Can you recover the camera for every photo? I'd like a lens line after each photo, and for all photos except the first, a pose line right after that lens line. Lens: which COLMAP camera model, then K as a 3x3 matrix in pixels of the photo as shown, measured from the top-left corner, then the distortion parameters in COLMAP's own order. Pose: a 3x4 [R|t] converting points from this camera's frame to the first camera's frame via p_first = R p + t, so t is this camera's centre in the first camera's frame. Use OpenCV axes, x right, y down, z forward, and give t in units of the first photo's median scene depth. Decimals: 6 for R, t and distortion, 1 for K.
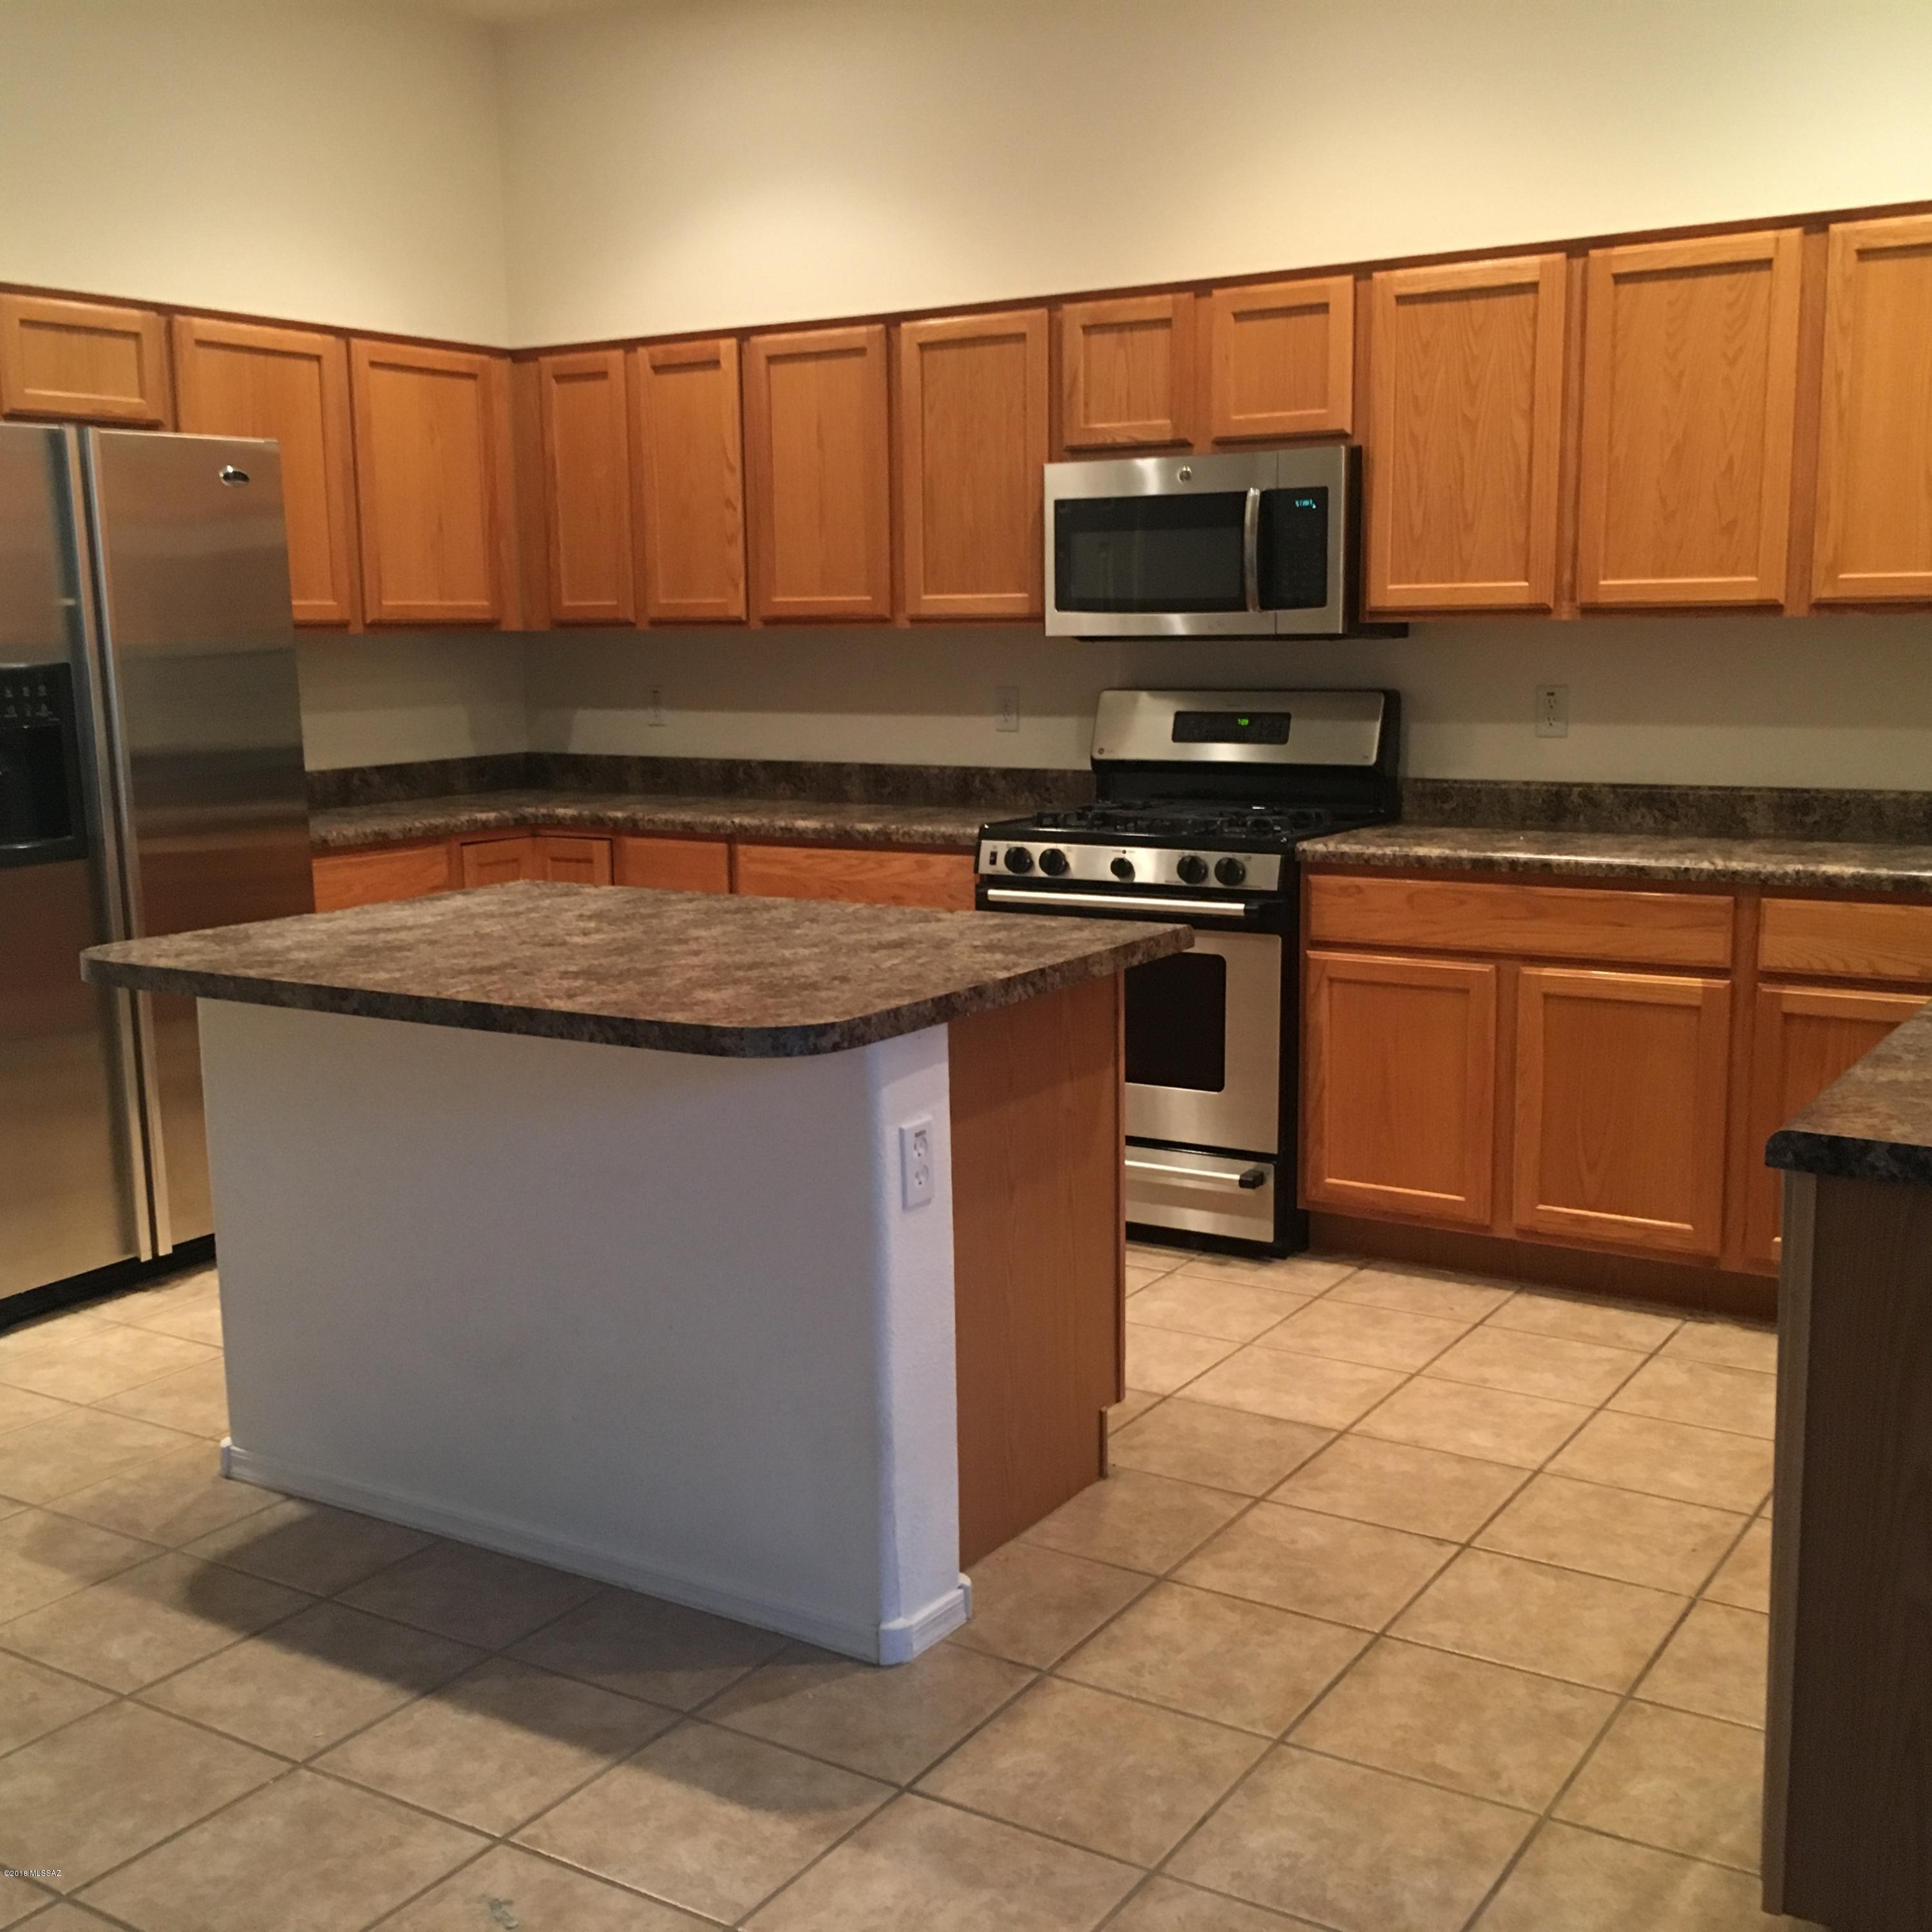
lens RADIAL K [[2211.7, 0, 948.0], [0, 2211.7, 954.1], [0, 0, 1]] dist [0.059964, -0.089992]
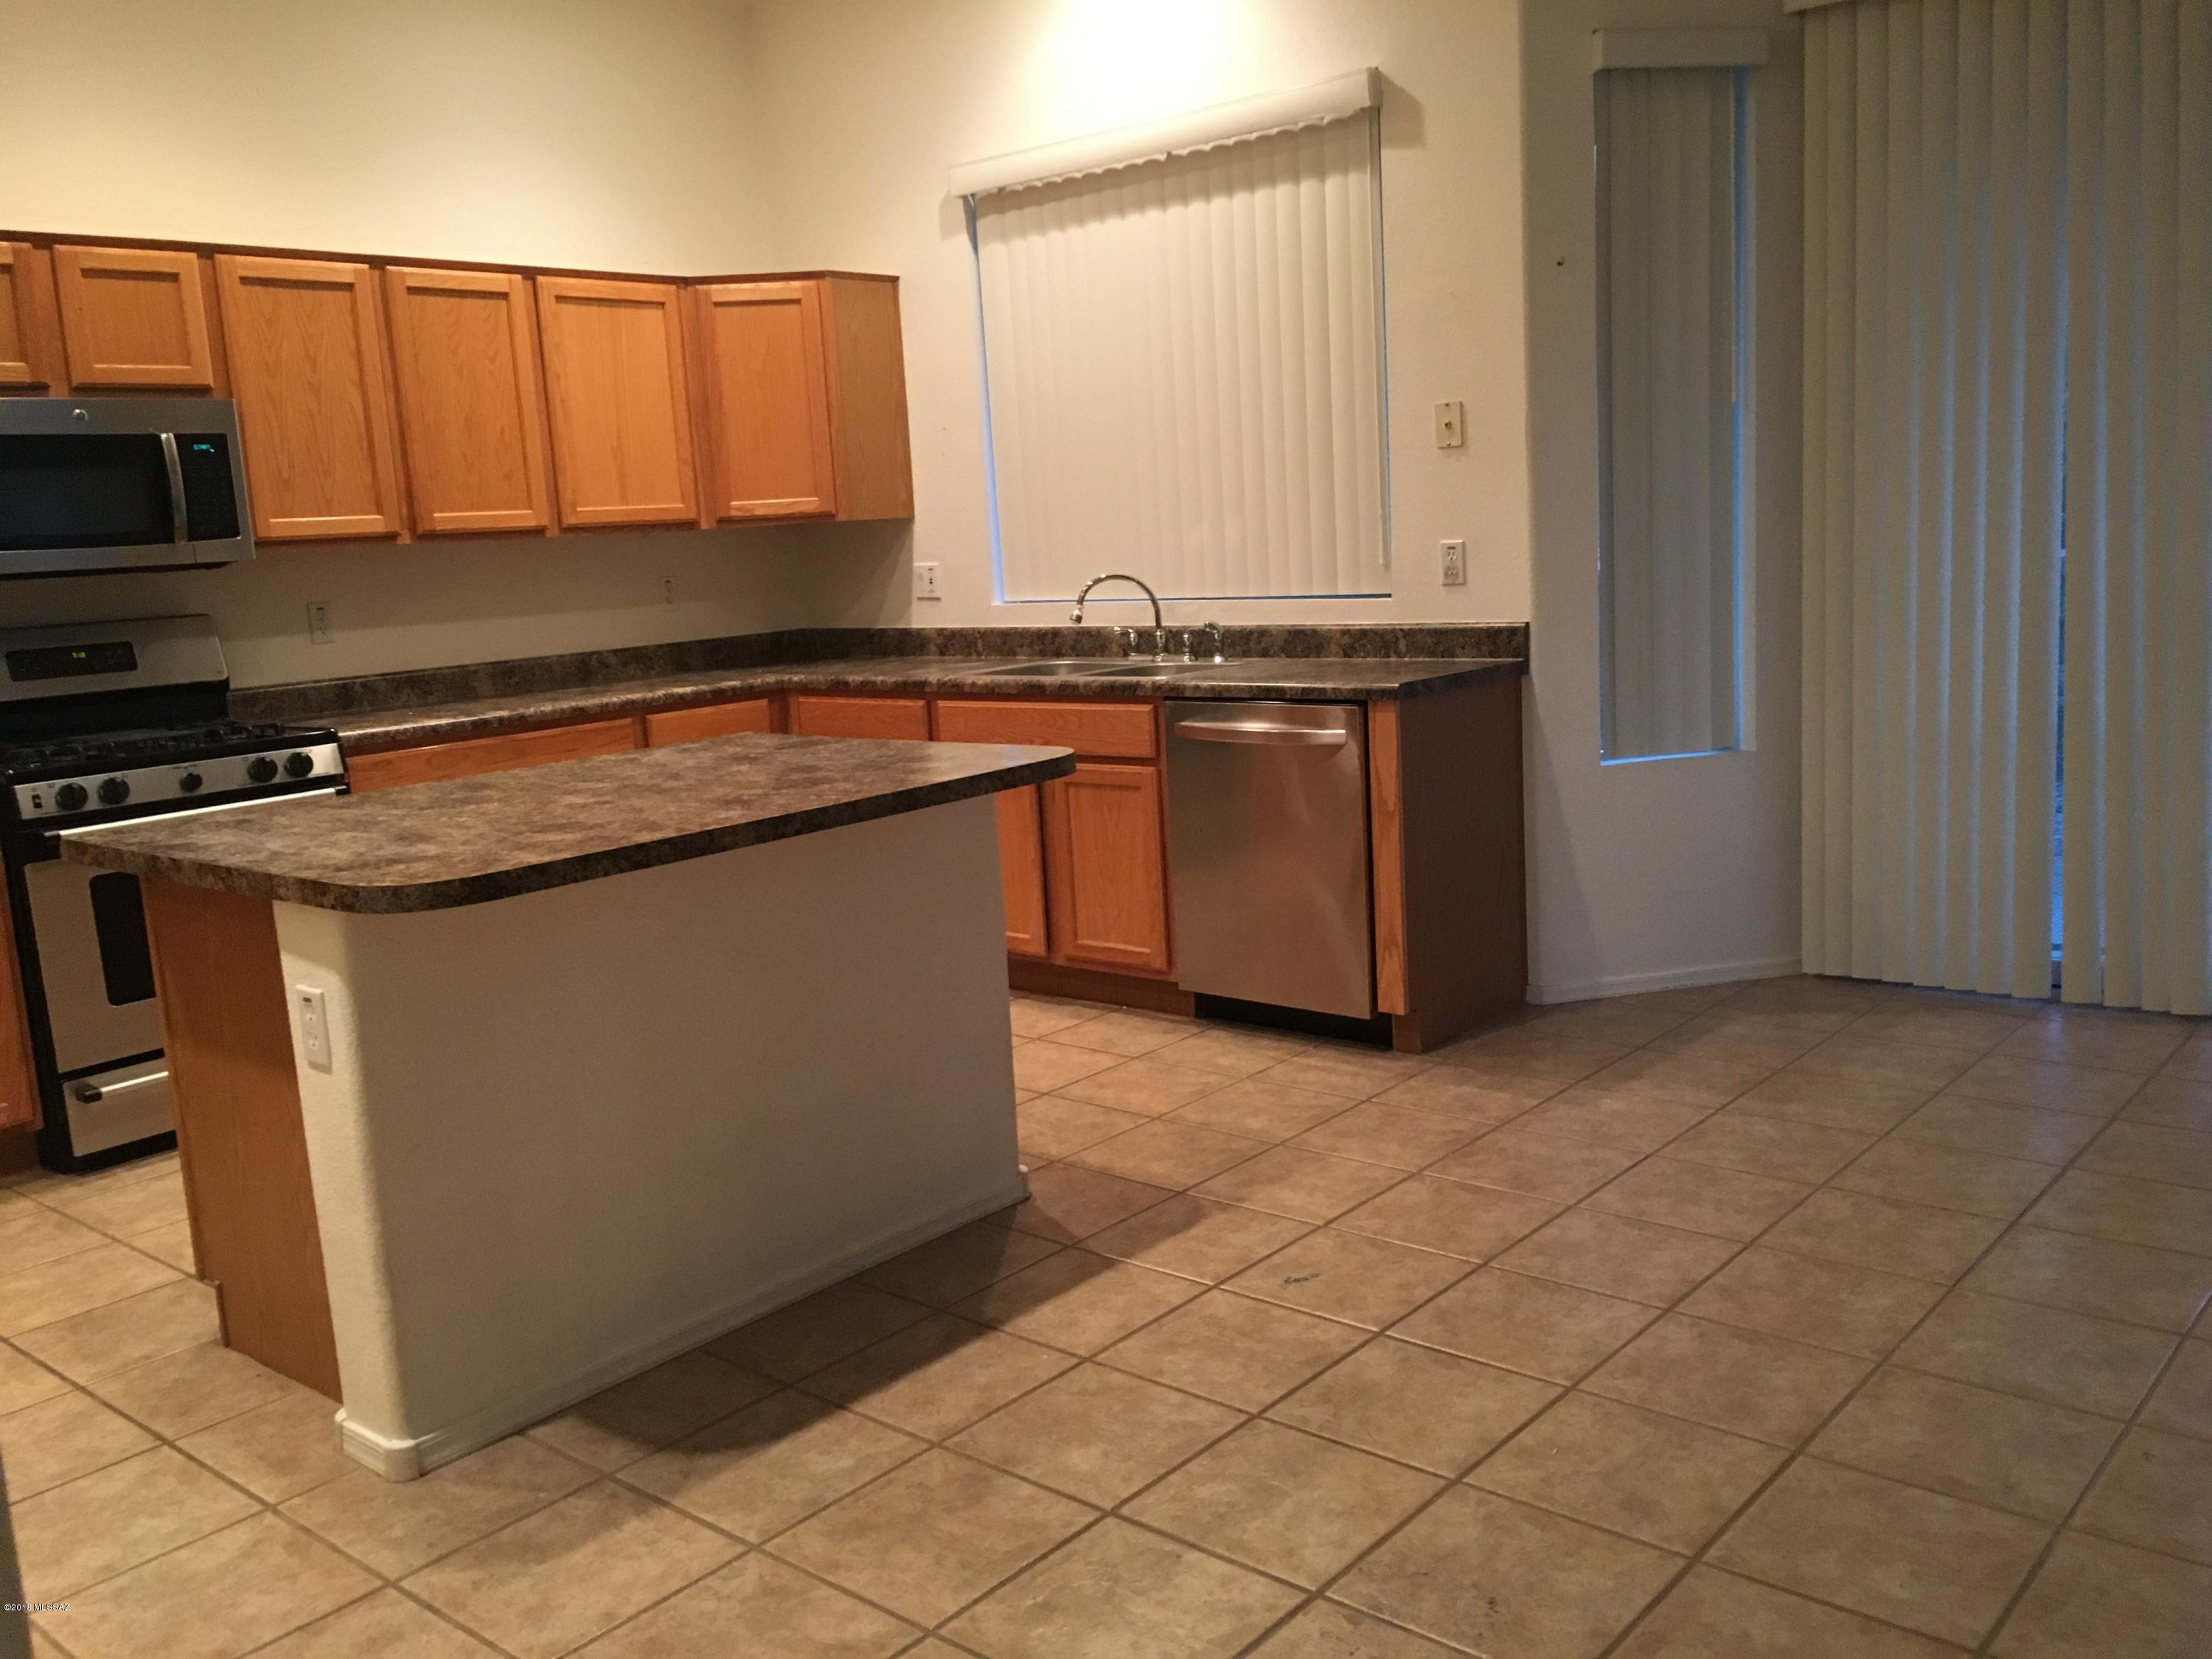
lens RADIAL K [[1892.0, 0, 1097.3], [0, 1892.0, 821.0], [0, 0, 1]] dist [0.065113, -0.103285]
pose [[0.137108, -0.149479, 0.979213, -0.826338], [0.205645, 0.971306, 0.119478, -0.044384], [-0.968974, 0.184989, 0.163913, 0.472367]]
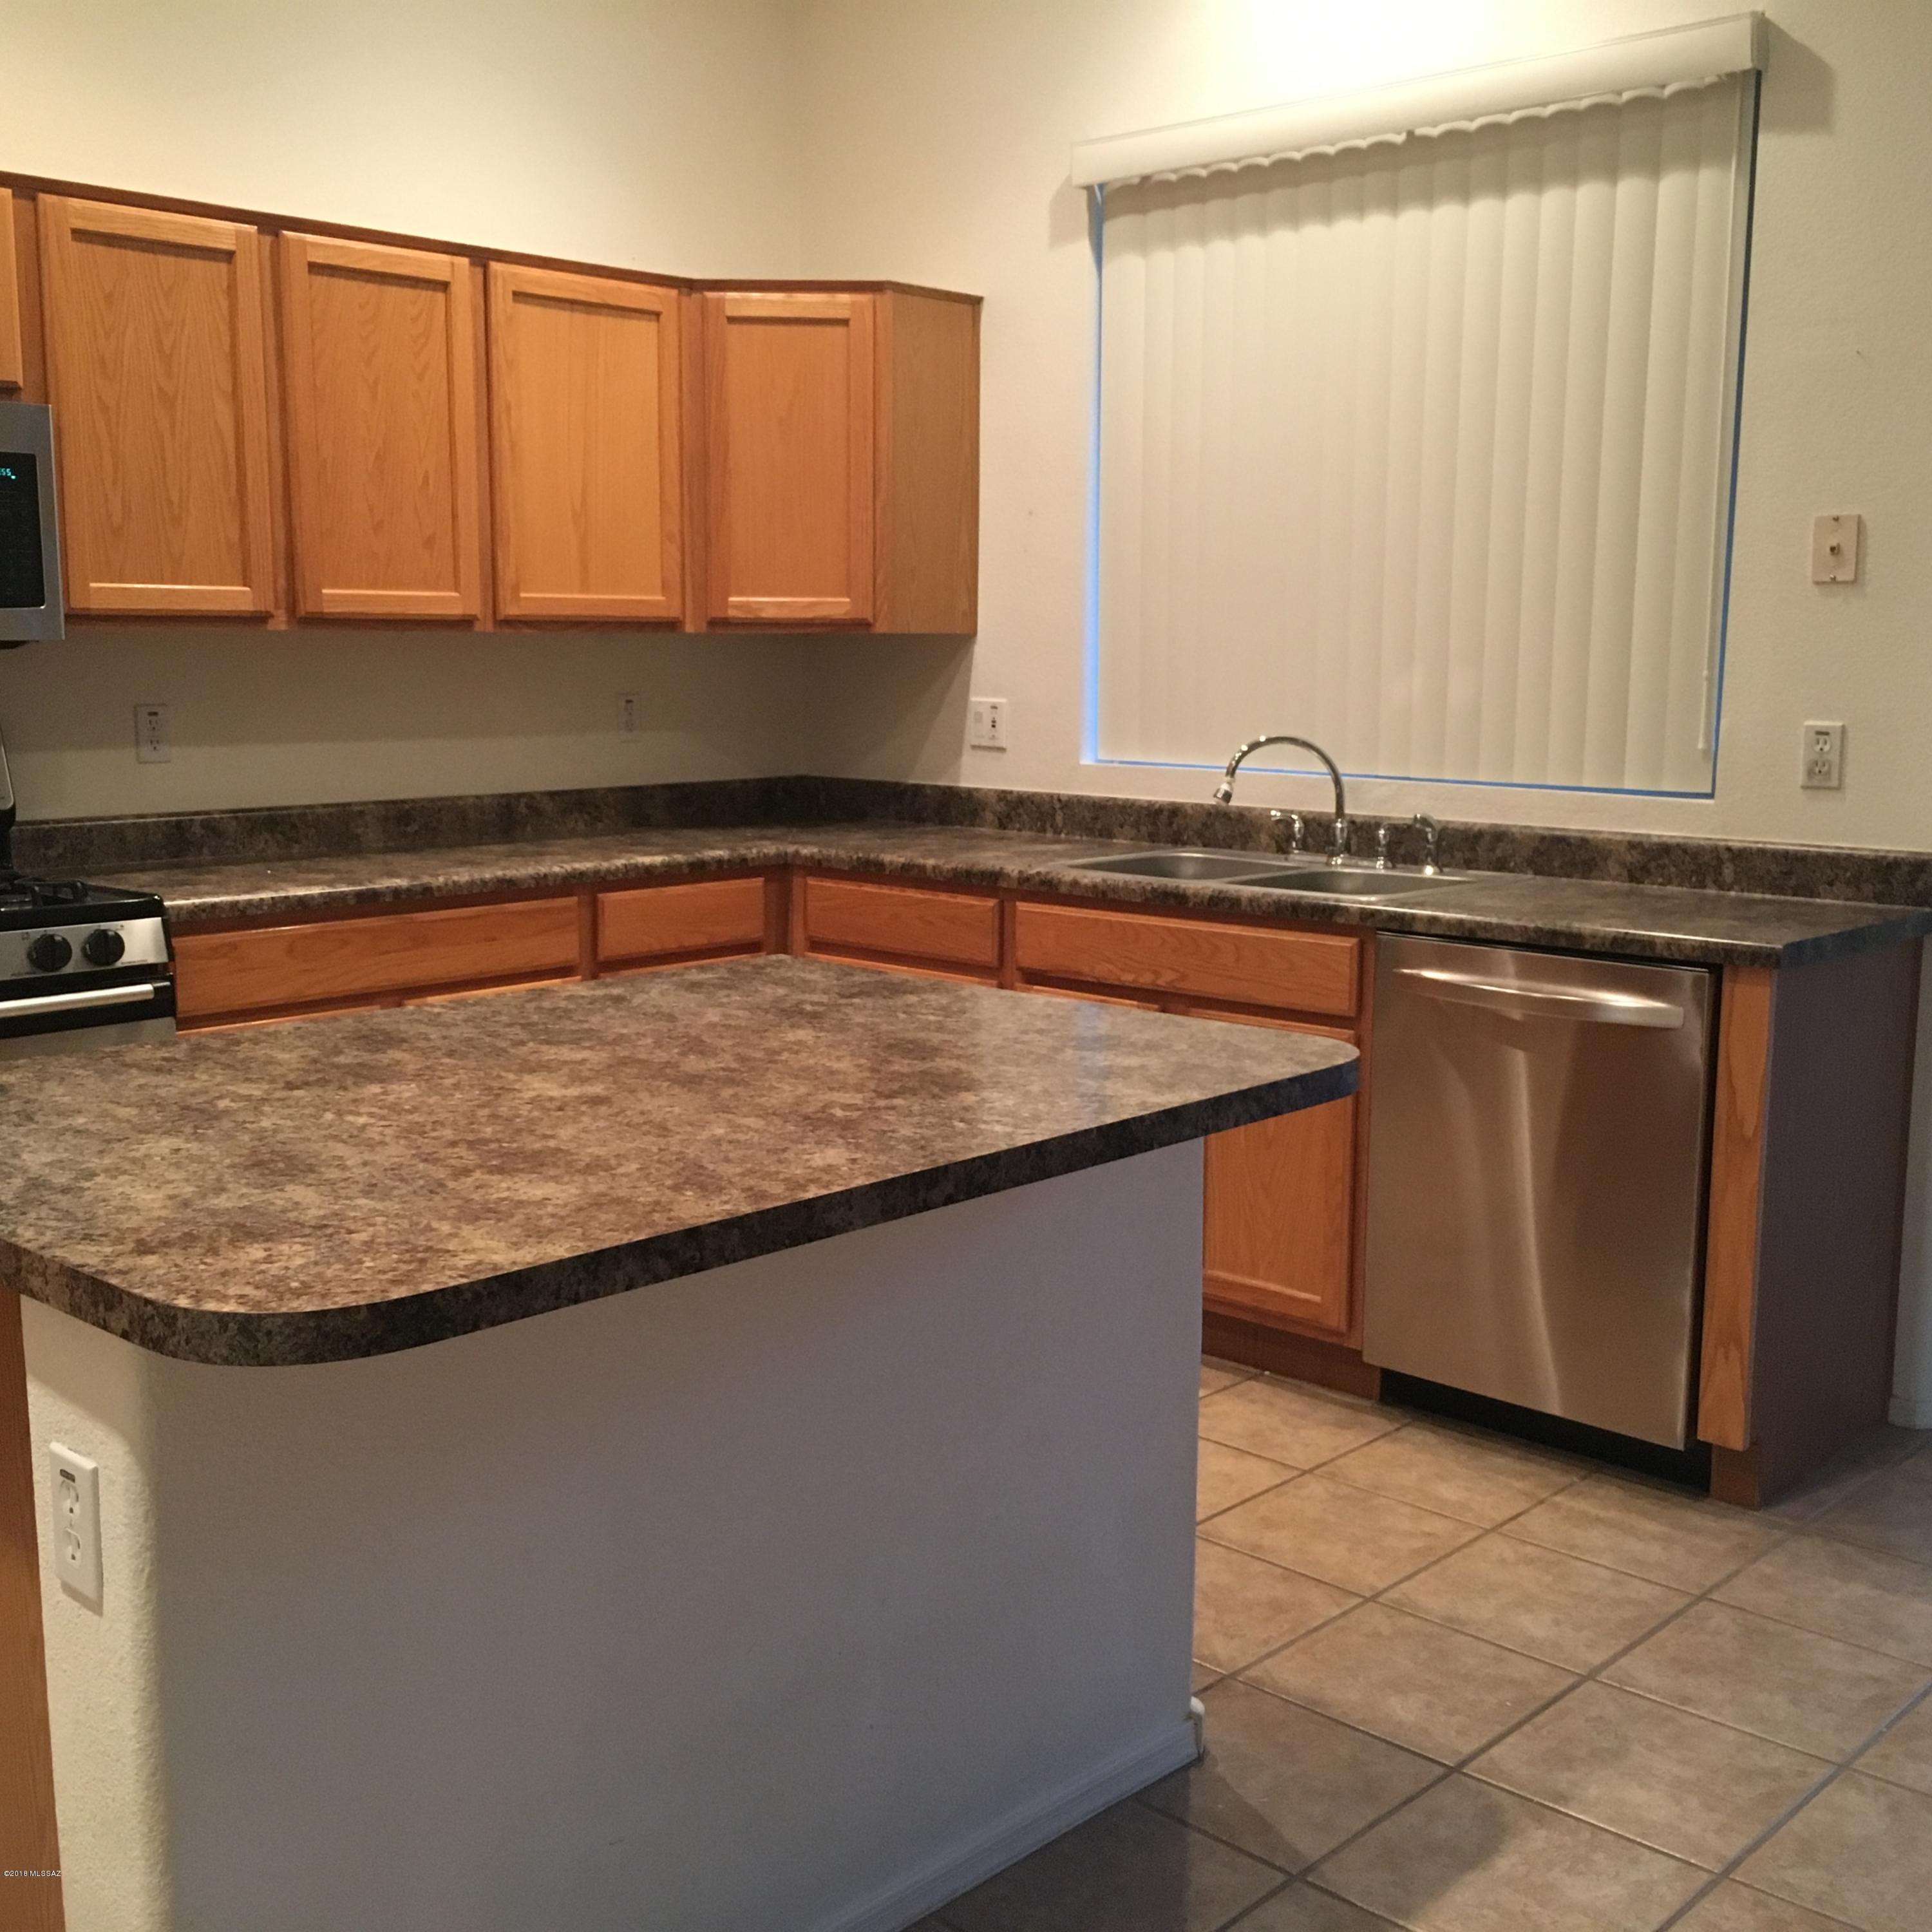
lens RADIAL K [[2211.7, 0, 948.0], [0, 2211.7, 954.1], [0, 0, 1]] dist [0.059964, -0.089992]
pose [[0.183647, -0.124977, 0.975015, -0.607098], [0.142163, 0.984834, 0.099459, -0.074264], [-0.972658, 0.120346, 0.198629, 0.593067]]
